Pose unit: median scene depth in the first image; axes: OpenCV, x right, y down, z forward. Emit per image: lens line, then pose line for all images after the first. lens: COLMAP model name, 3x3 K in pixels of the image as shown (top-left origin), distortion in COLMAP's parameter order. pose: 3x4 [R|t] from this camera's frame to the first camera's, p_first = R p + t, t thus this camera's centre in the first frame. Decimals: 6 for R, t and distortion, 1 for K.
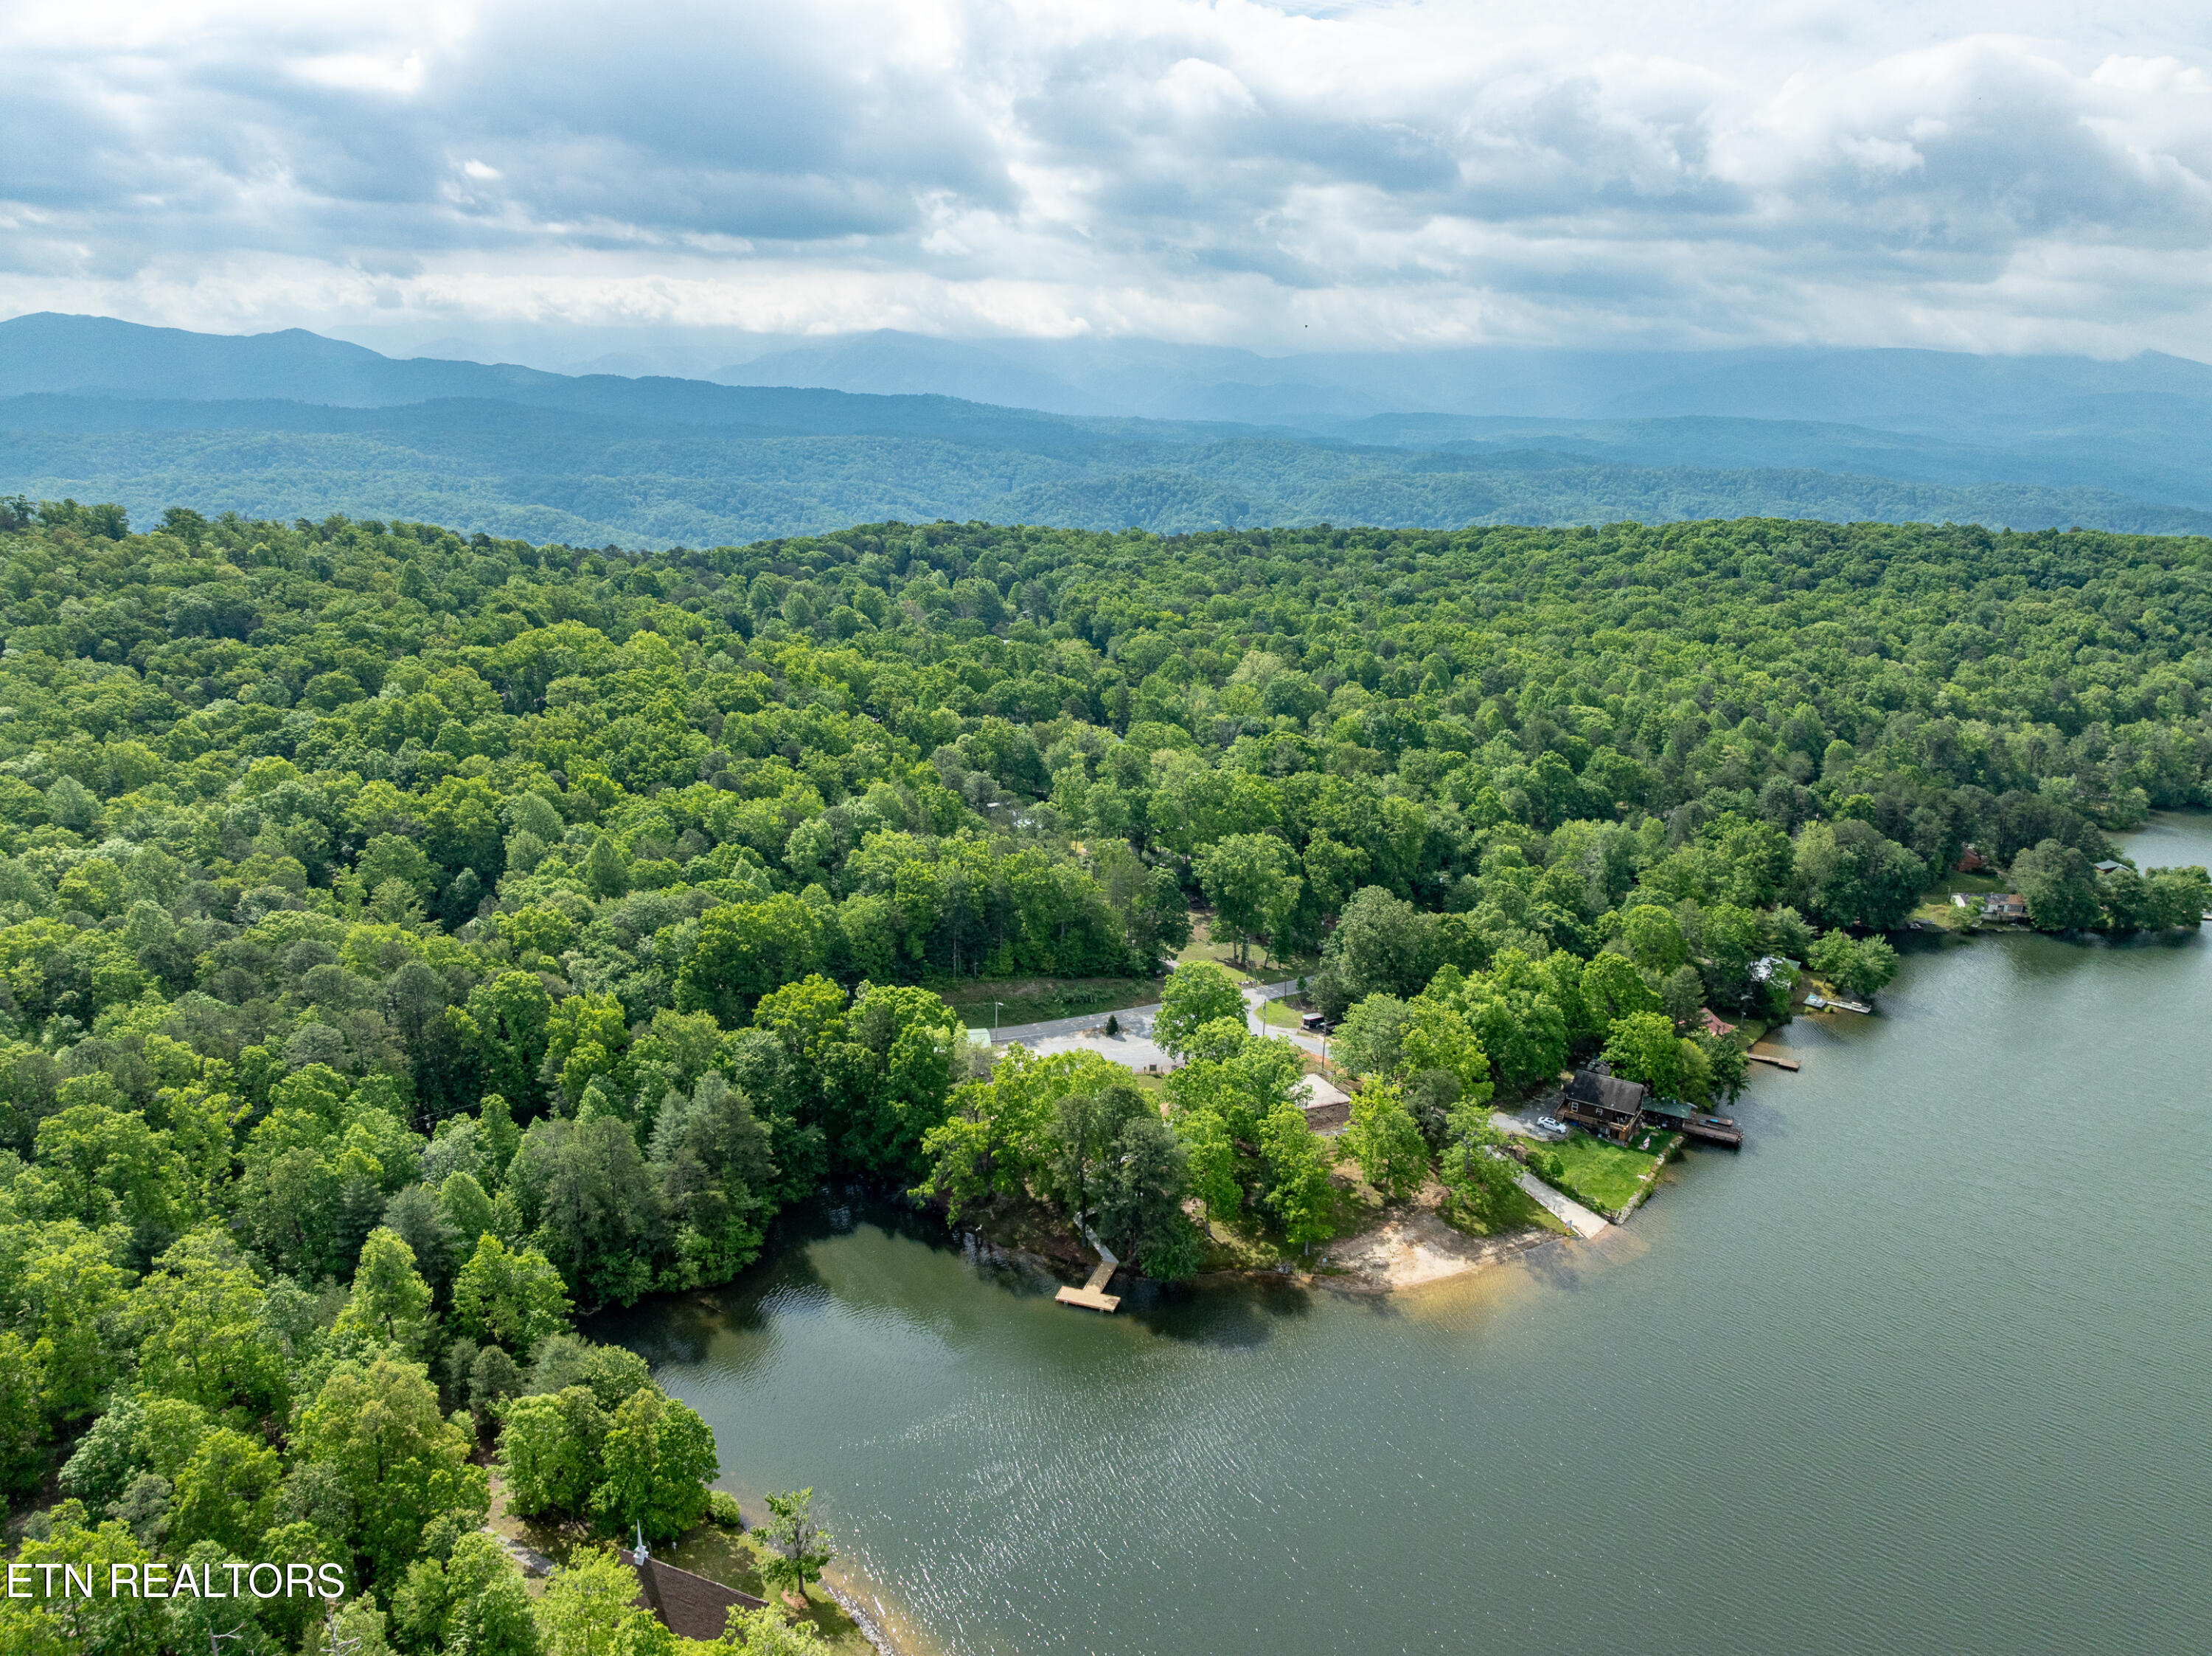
lens RADIAL K [[1538.8, 0, 1118.0], [0, 1538.8, 880.6], [0, 0, 1]] dist [-0.037886, 0.000430]
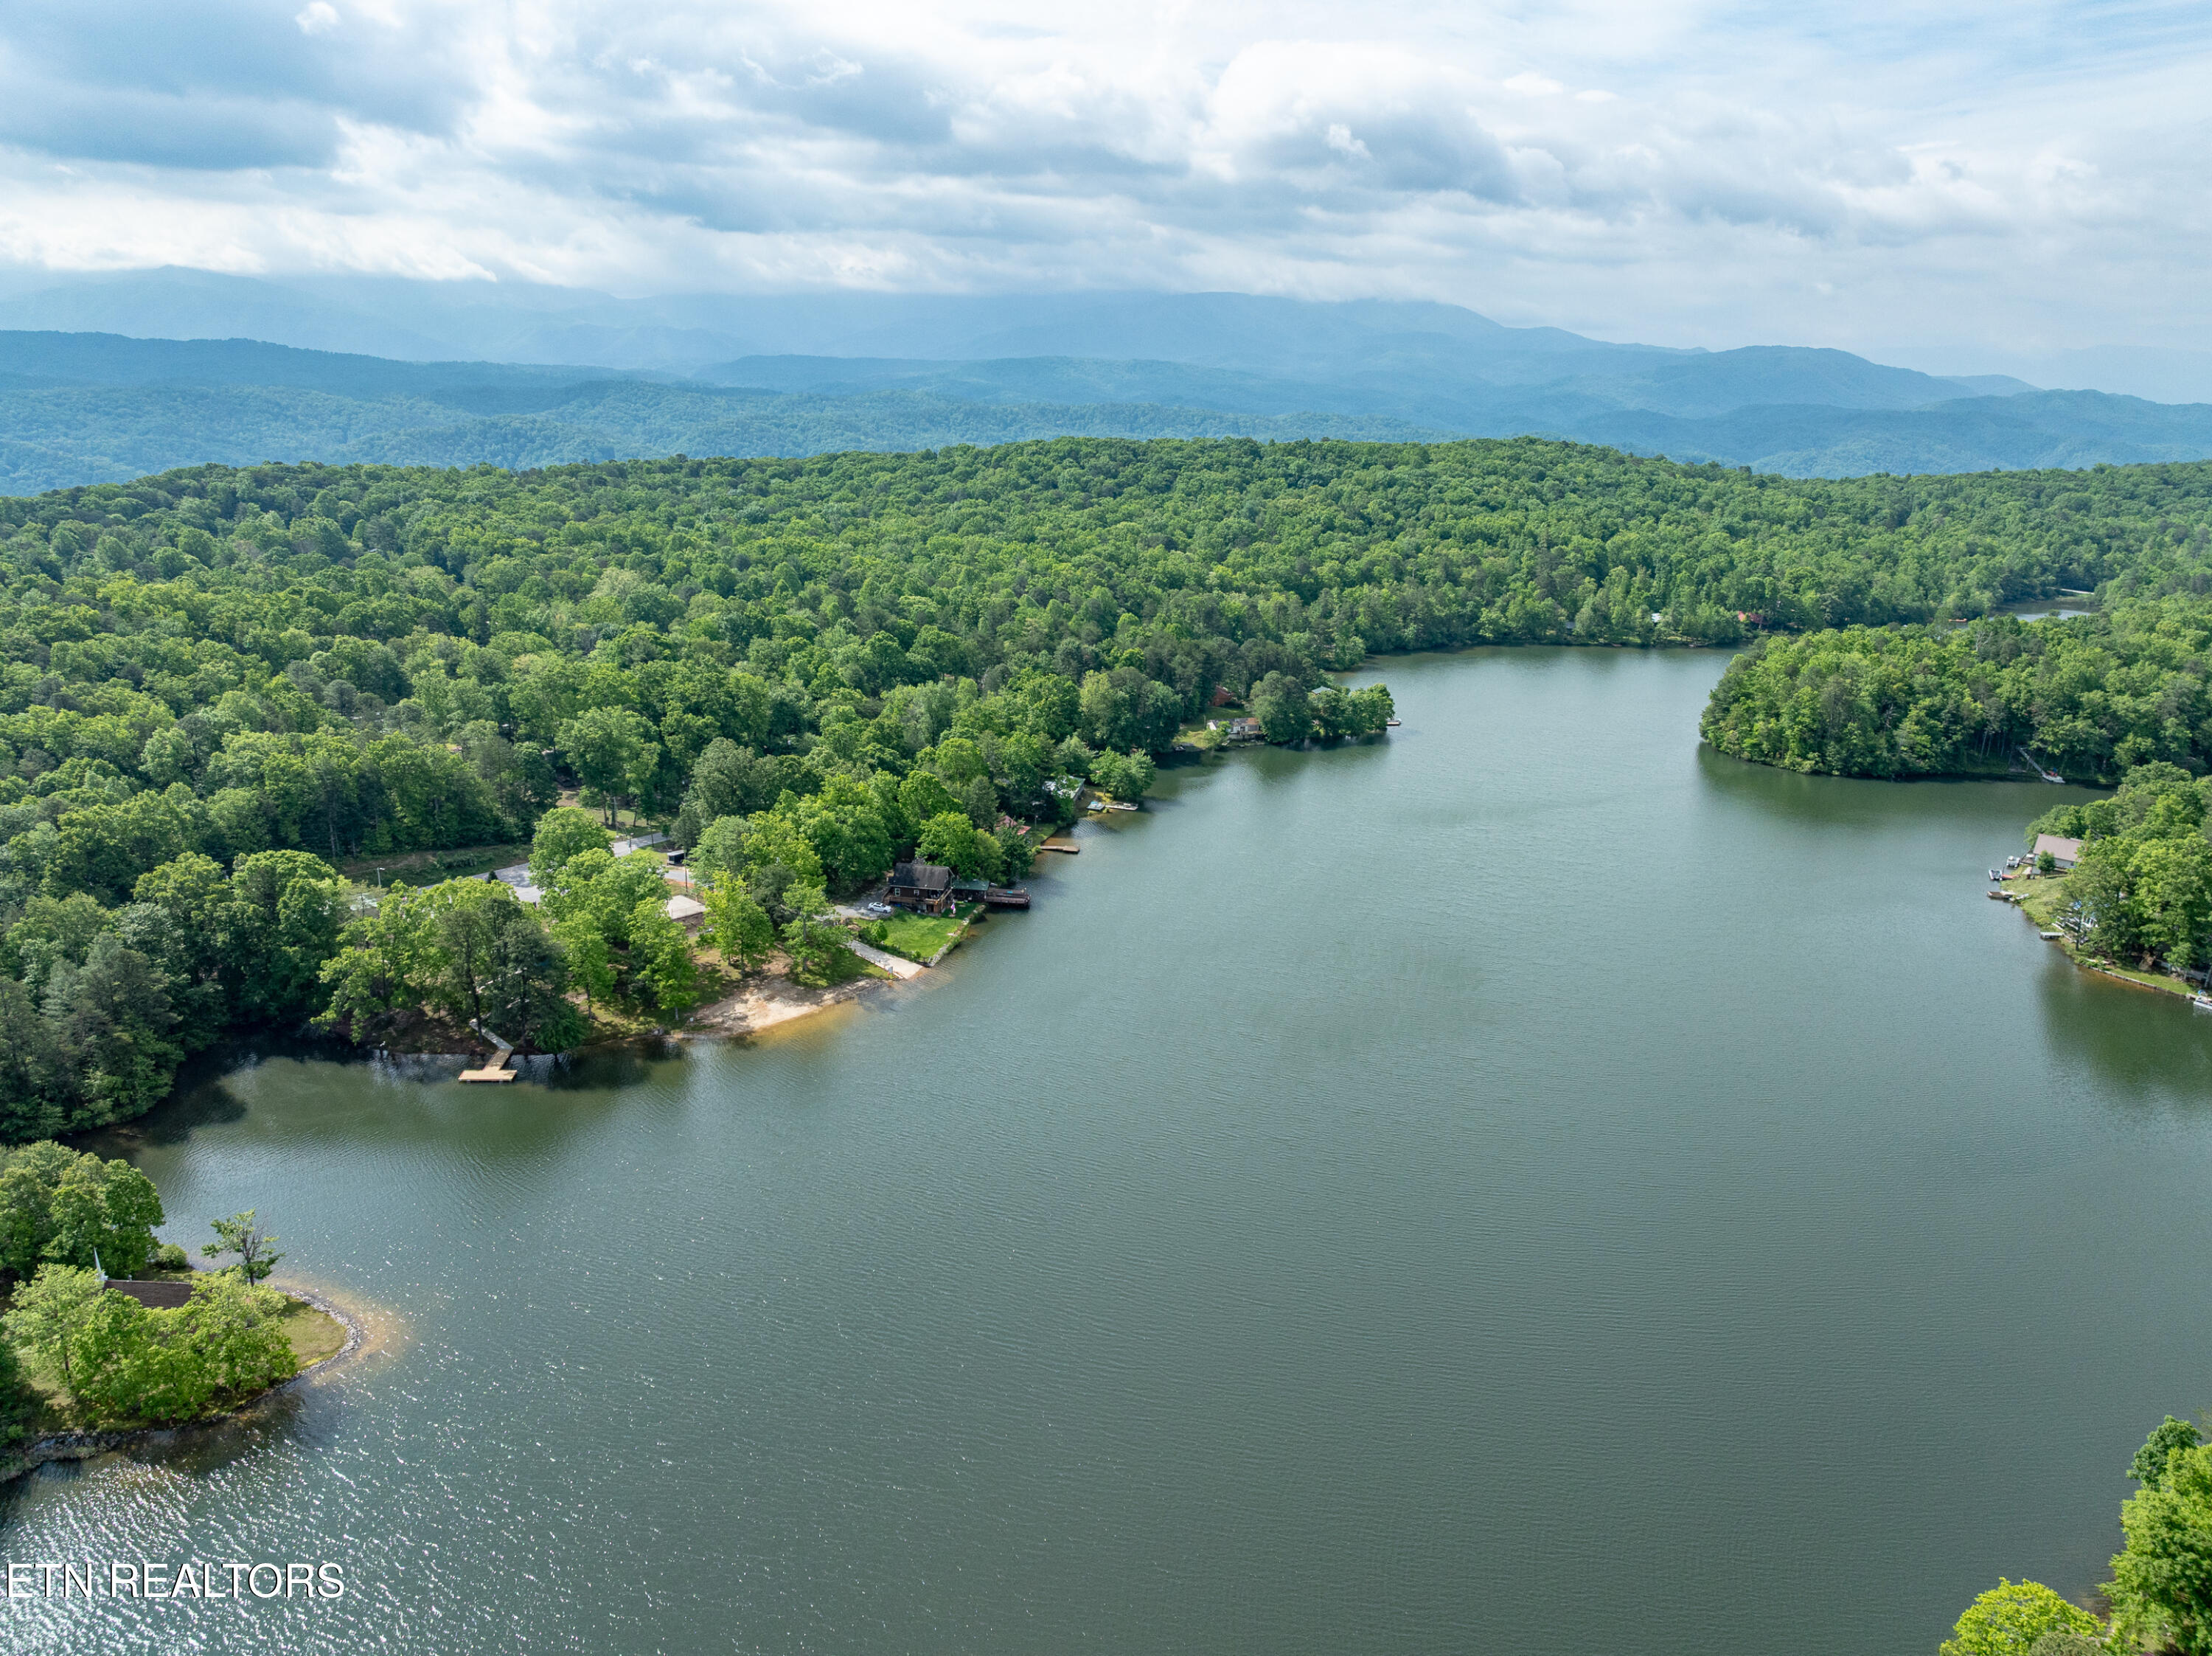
lens RADIAL K [[1538.8, 0, 1115.9], [0, 1538.8, 874.9], [0, 0, 1]] dist [-0.037886, 0.000430]
pose [[0.926780, -0.117892, 0.356624, 0.014454], [0.106969, 0.992991, 0.050273, 0.061850], [-0.360051, -0.008445, 0.932895, -0.148486]]
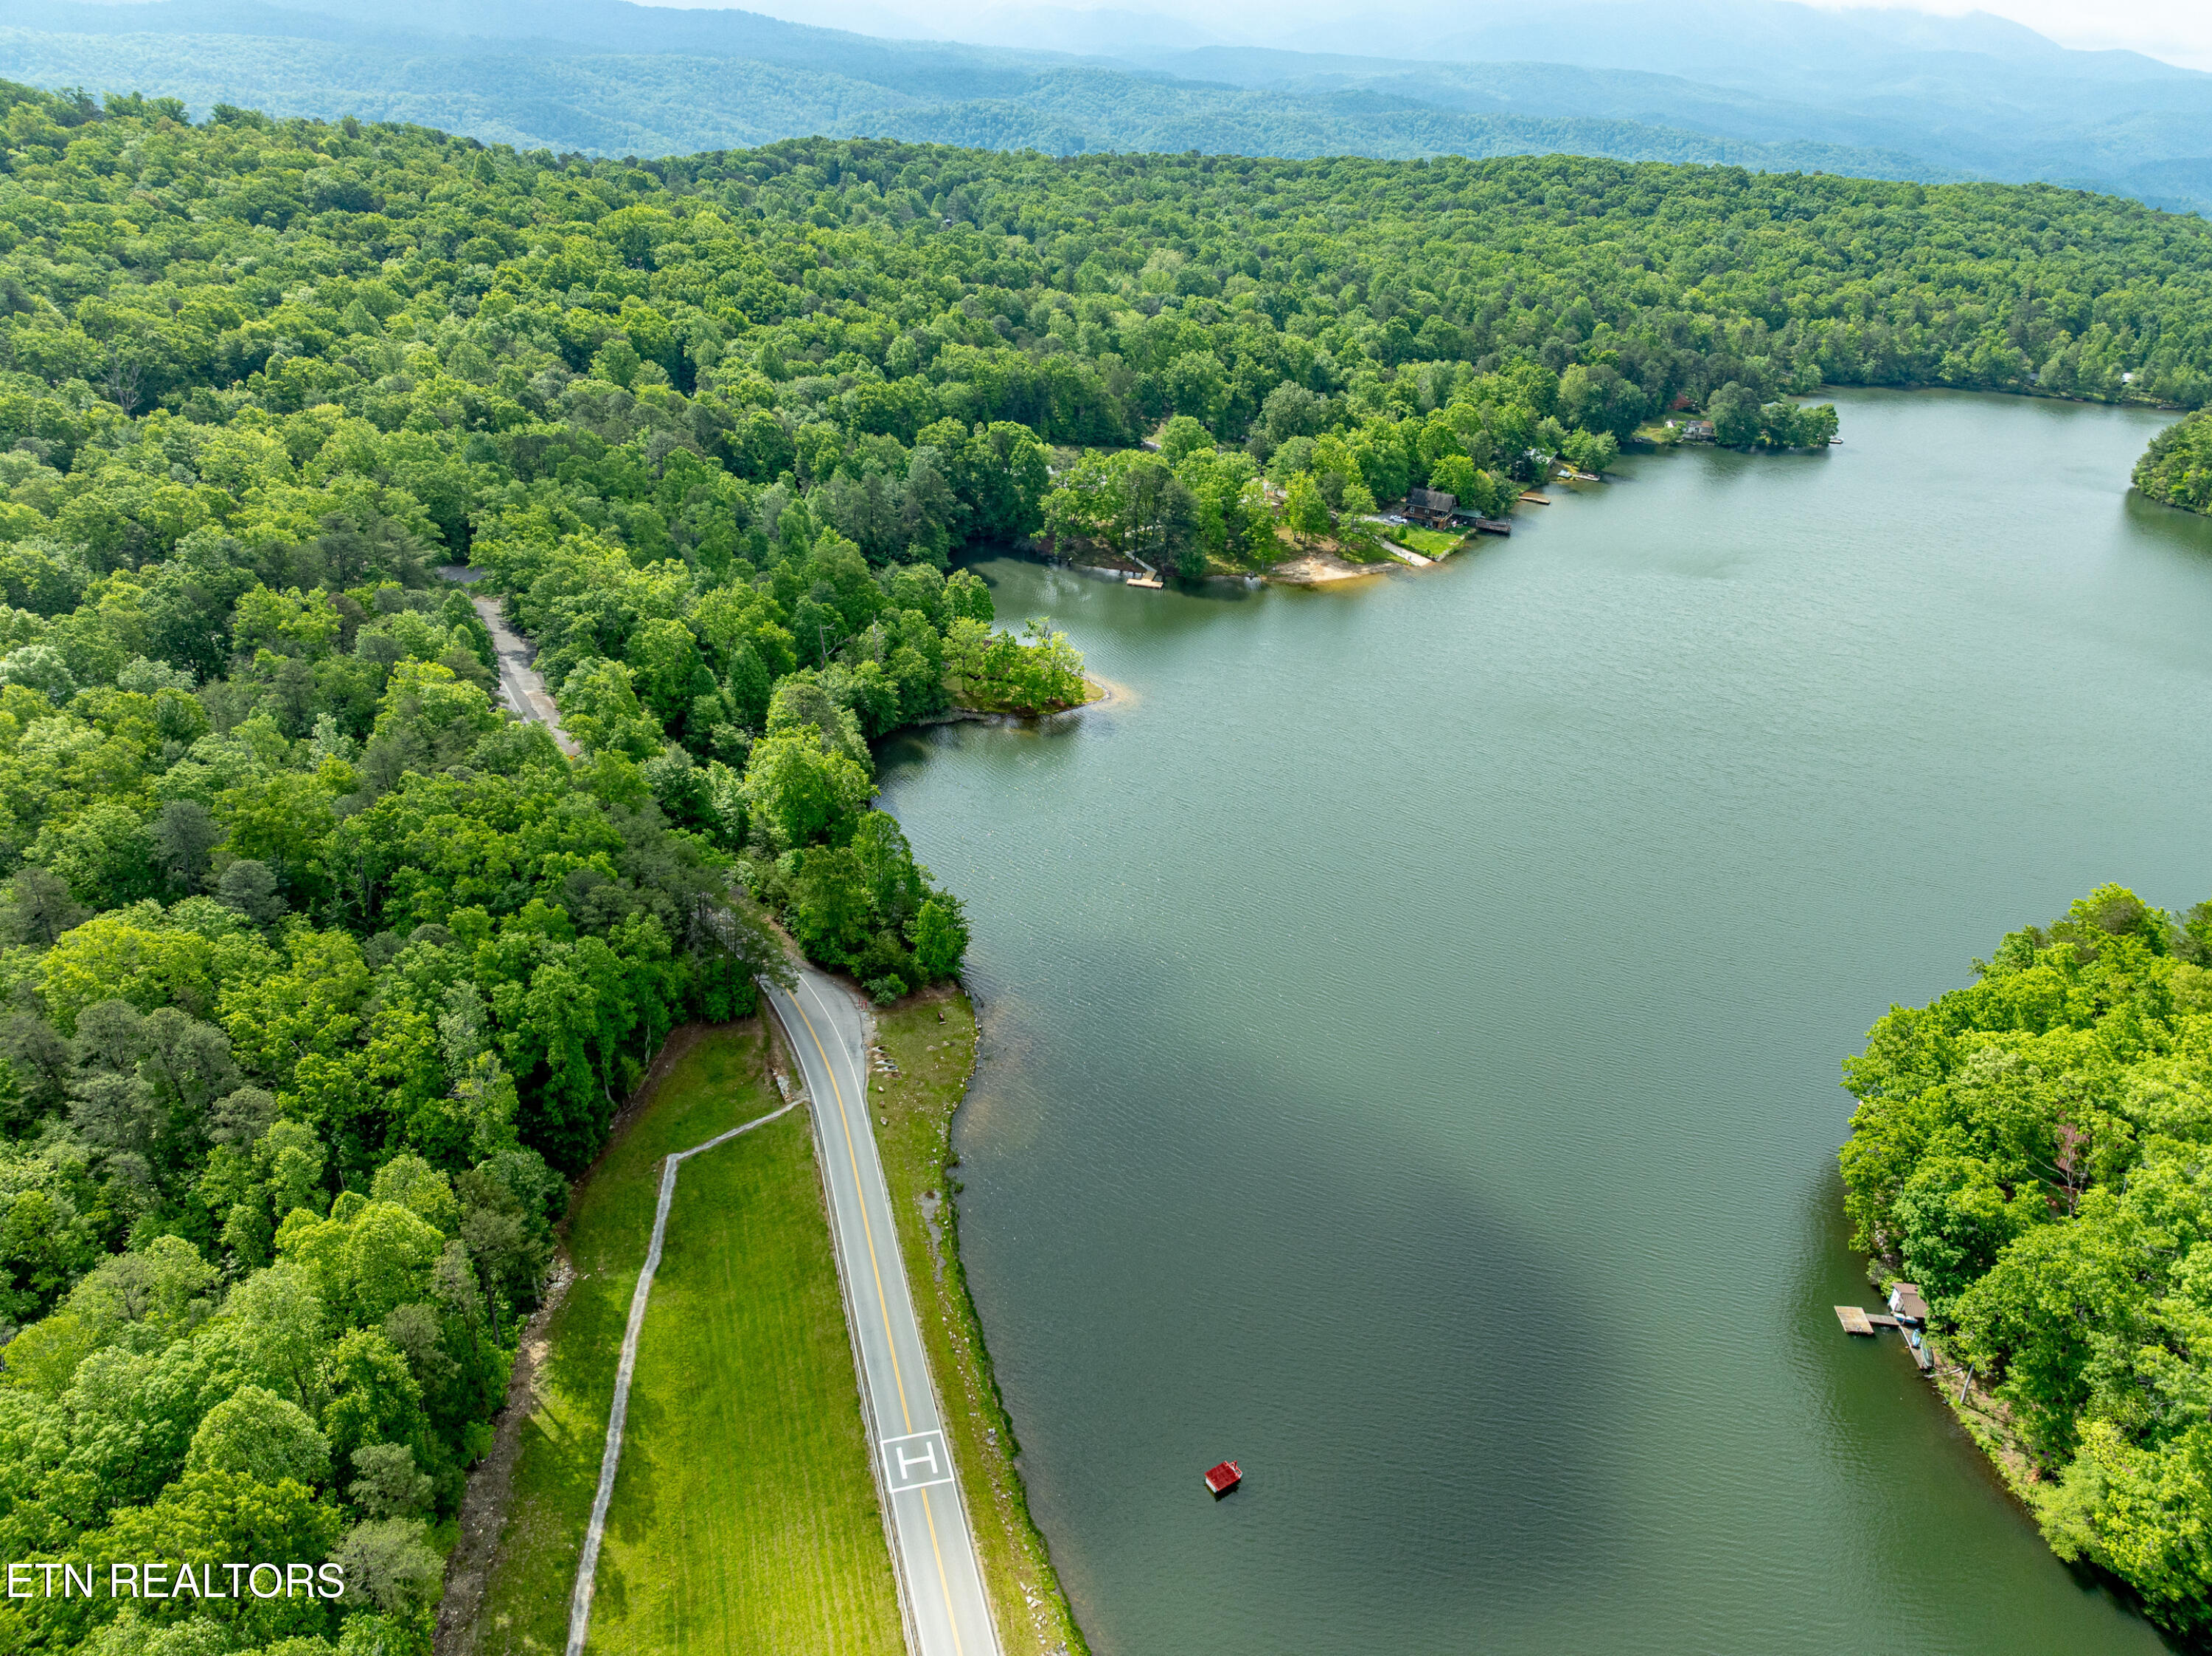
lens RADIAL K [[1538.8, 0, 1102.3], [0, 1538.8, 843.7], [0, 0, 1]] dist [-0.037886, 0.000430]
pose [[0.993924, -0.019739, 0.108286, -0.146381], [-0.001127, 0.981913, 0.189329, 0.128510], [-0.110065, -0.188301, 0.975925, -0.426244]]
